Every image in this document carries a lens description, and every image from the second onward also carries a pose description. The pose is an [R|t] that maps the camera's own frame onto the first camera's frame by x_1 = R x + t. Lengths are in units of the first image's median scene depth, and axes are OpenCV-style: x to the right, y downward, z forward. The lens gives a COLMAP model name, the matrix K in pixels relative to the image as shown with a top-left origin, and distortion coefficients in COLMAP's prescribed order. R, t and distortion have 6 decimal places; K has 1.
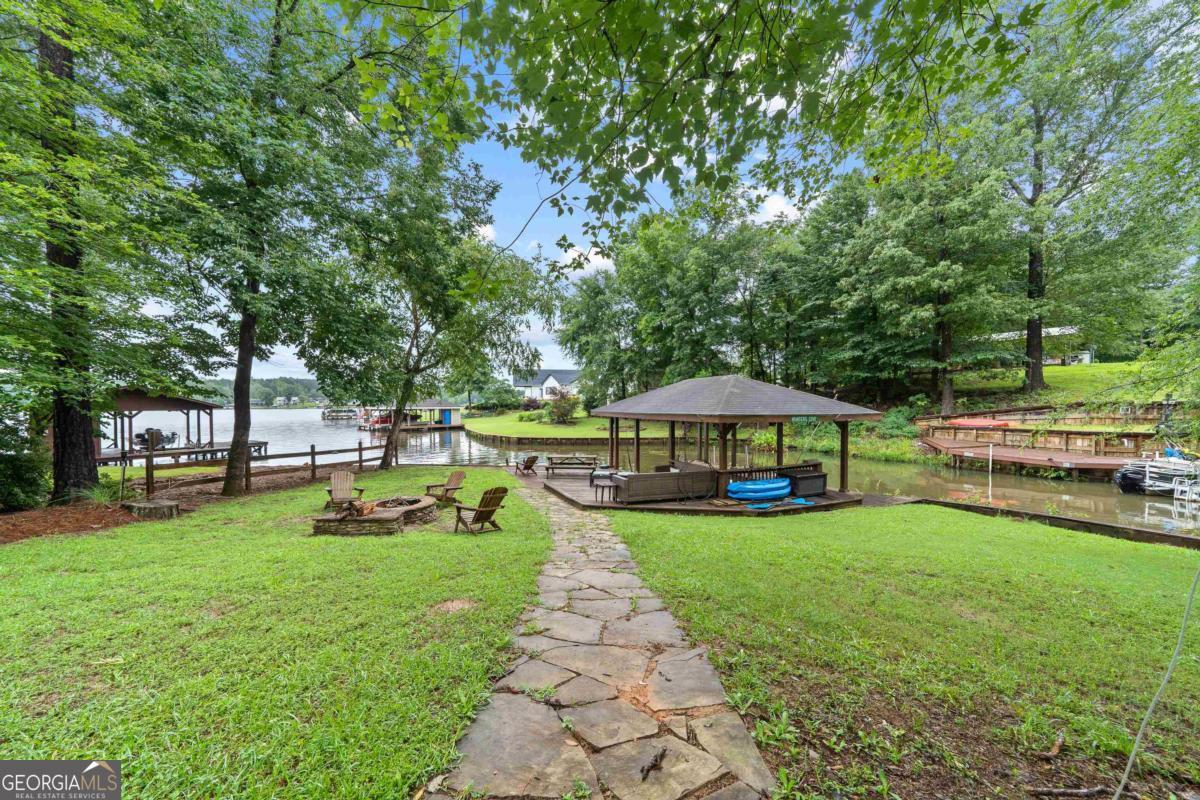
lens RADIAL K [[418.1, 0, 596.5], [0, 418.1, 416.7], [0, 0, 1]] dist [-0.008038, 0.000883]
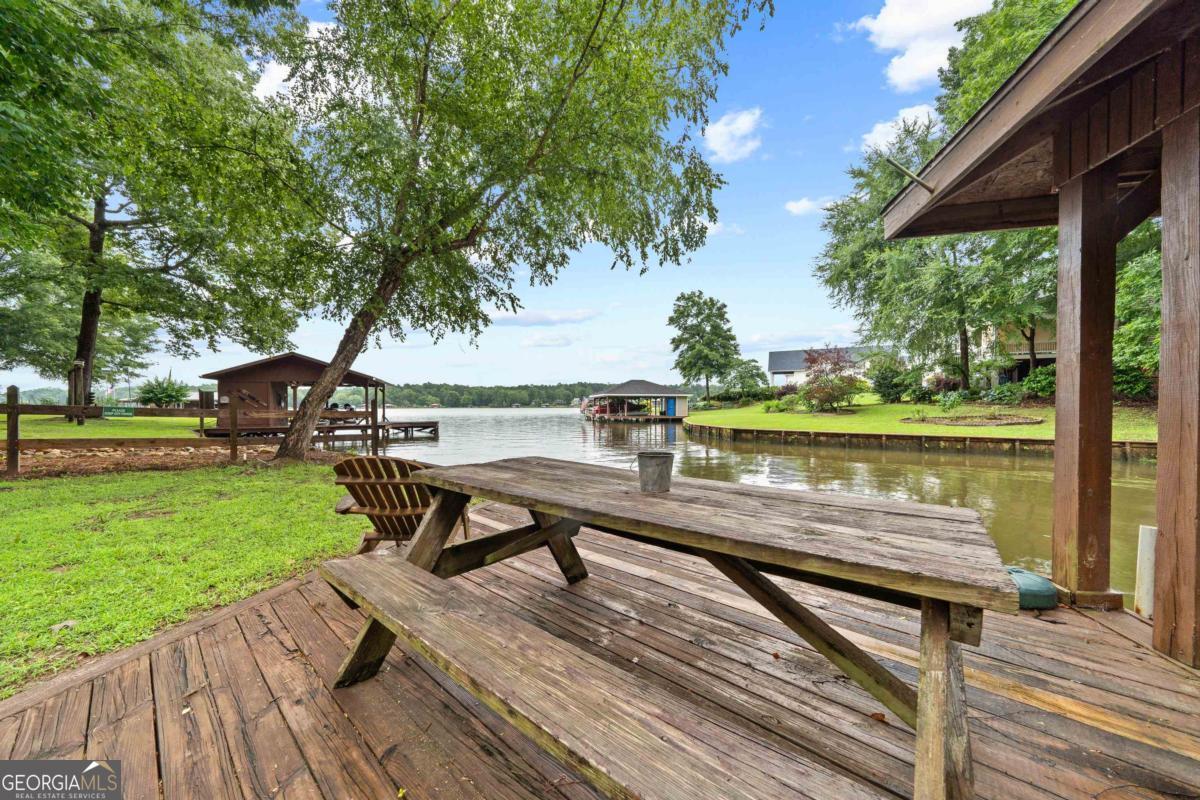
lens RADIAL K [[418.1, 0, 590.8], [0, 418.1, 408.8], [0, 0, 1]] dist [-0.008038, 0.000883]
pose [[0.804784, 0.005043, -0.593547, -0.005792], [-0.019347, 0.999655, -0.017739, 0.045308], [0.593253, 0.025759, 0.804604, 0.526309]]
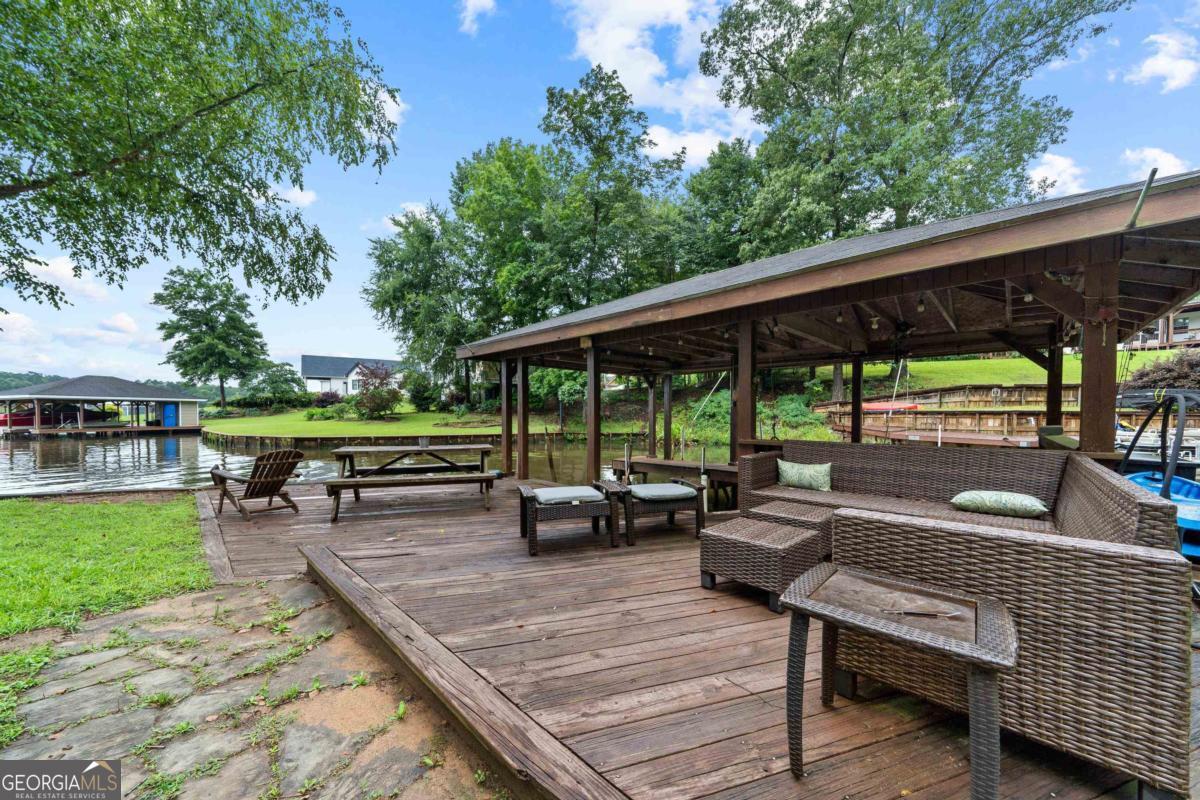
lens RADIAL K [[418.1, 0, 599.2], [0, 418.1, 426.1], [0, 0, 1]] dist [-0.008038, 0.000883]
pose [[0.917328, -0.009204, 0.398026, -0.033507], [0.008390, 0.999958, 0.003786, 0.043855], [-0.398044, -0.000133, 0.917366, 0.357587]]
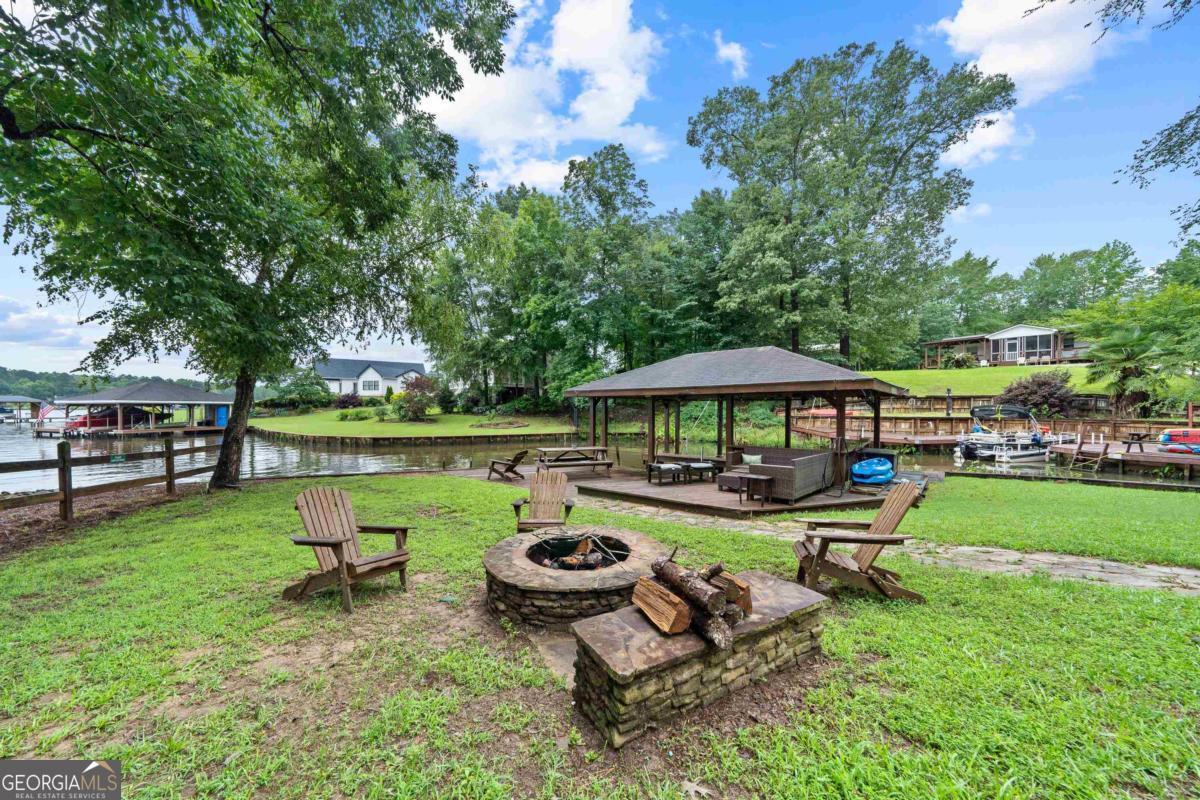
lens RADIAL K [[418.1, 0, 596.1], [0, 418.1, 416.3], [0, 0, 1]] dist [-0.008038, 0.000883]
pose [[0.898430, -0.005186, 0.439085, -0.200221], [0.008964, 0.999938, -0.006532, 0.024530], [-0.439024, 0.009805, 0.898422, 0.186660]]
